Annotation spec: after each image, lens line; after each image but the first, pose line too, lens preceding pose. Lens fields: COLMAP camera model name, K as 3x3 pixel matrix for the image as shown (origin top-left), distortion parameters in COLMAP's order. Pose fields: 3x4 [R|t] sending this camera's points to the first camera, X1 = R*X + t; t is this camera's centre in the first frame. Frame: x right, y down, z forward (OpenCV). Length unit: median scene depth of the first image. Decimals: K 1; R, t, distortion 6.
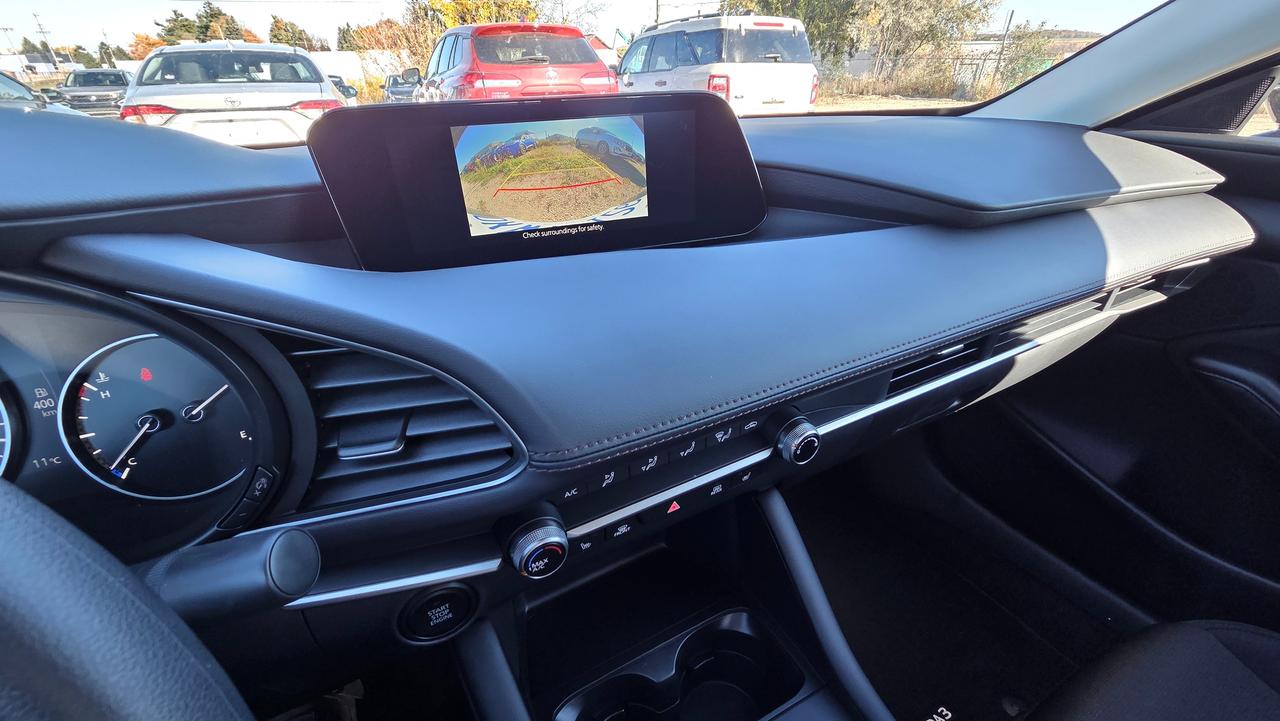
lens RADIAL K [[521.0, 0, 640.0], [0, 521.0, 360.5], [0, 0, 1]] dist [0.001011, -0.000206]
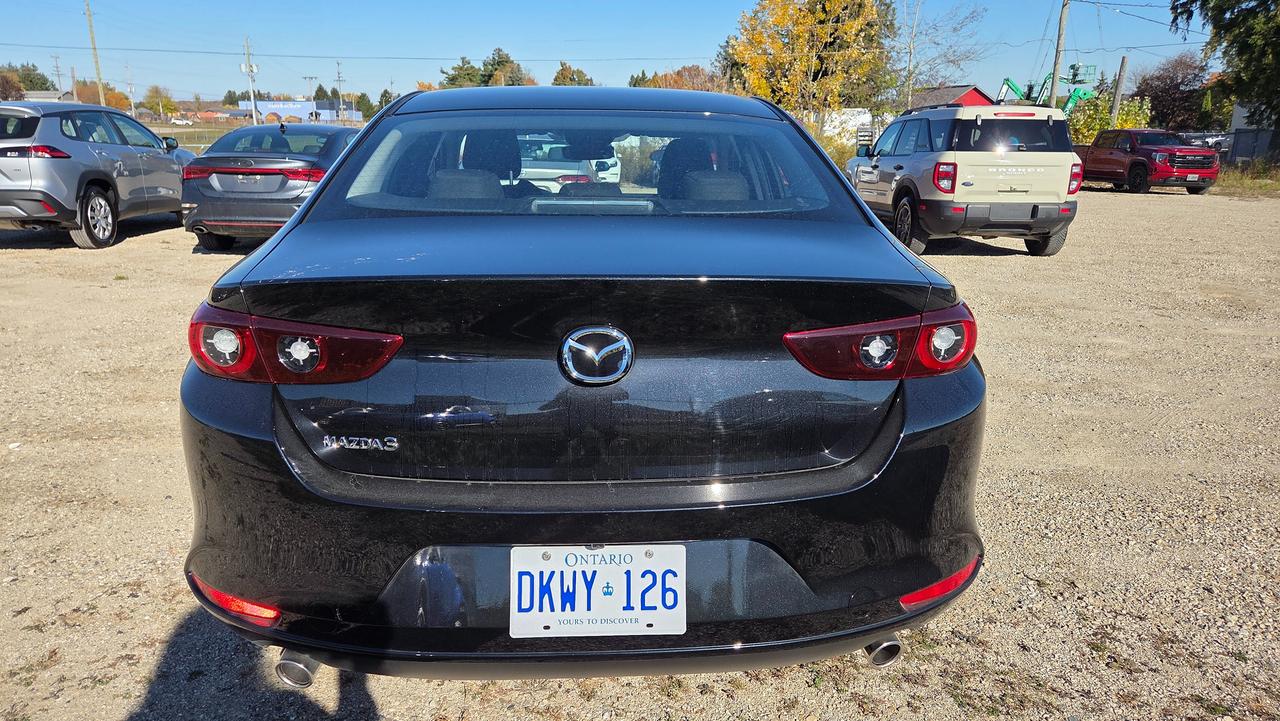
lens RADIAL K [[831.7, 0, 640.0], [0, 831.7, 360.5], [0, 0, 1]] dist [0.035240, -0.000646]
pose [[0.903549, 0.135124, -0.406622, 3.667317], [-0.227633, 0.955358, -0.188346, 2.637163], [0.363020, 0.262740, 0.893971, -5.816766]]
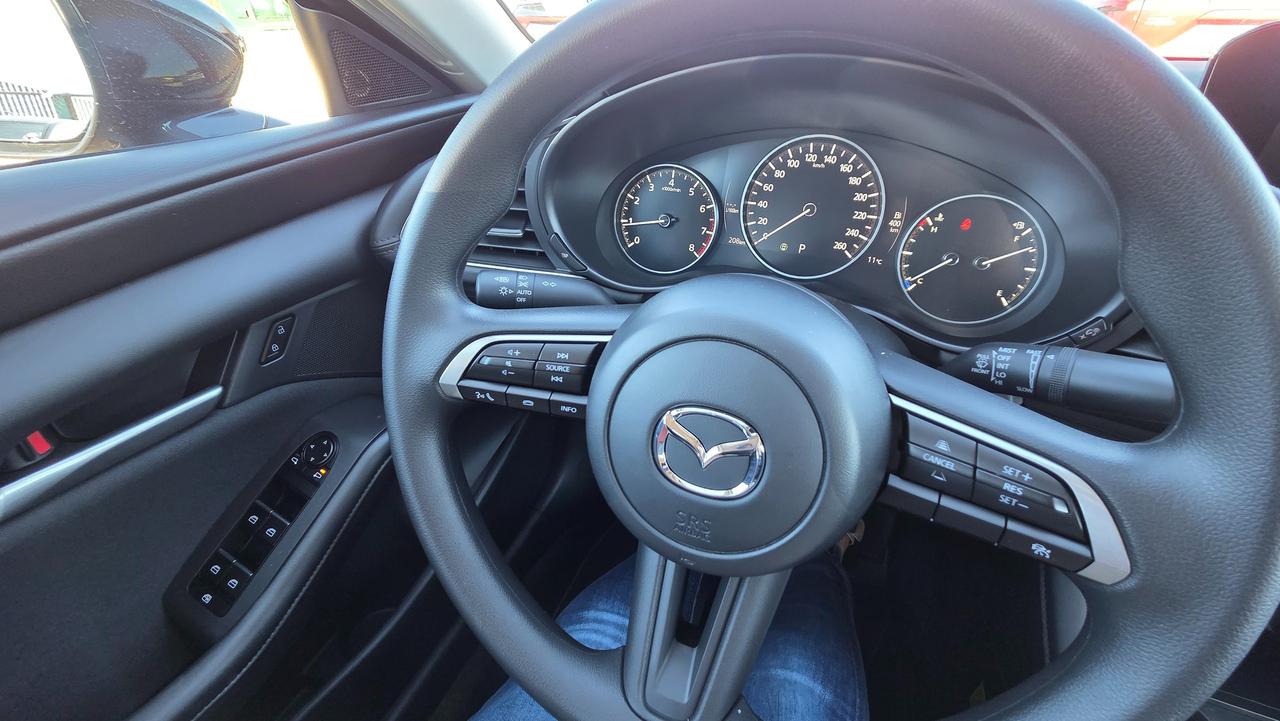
lens RADIAL K [[520.1, 0, 644.3], [0, 520.1, 358.7], [0, 0, 1]] dist [0.008265, -0.000156]
pose [[0.624141, 0.455382, -0.634882, -0.248890], [-0.383227, 0.886553, 0.259155, 0.166947], [0.680871, 0.081555, 0.727849, -0.286826]]
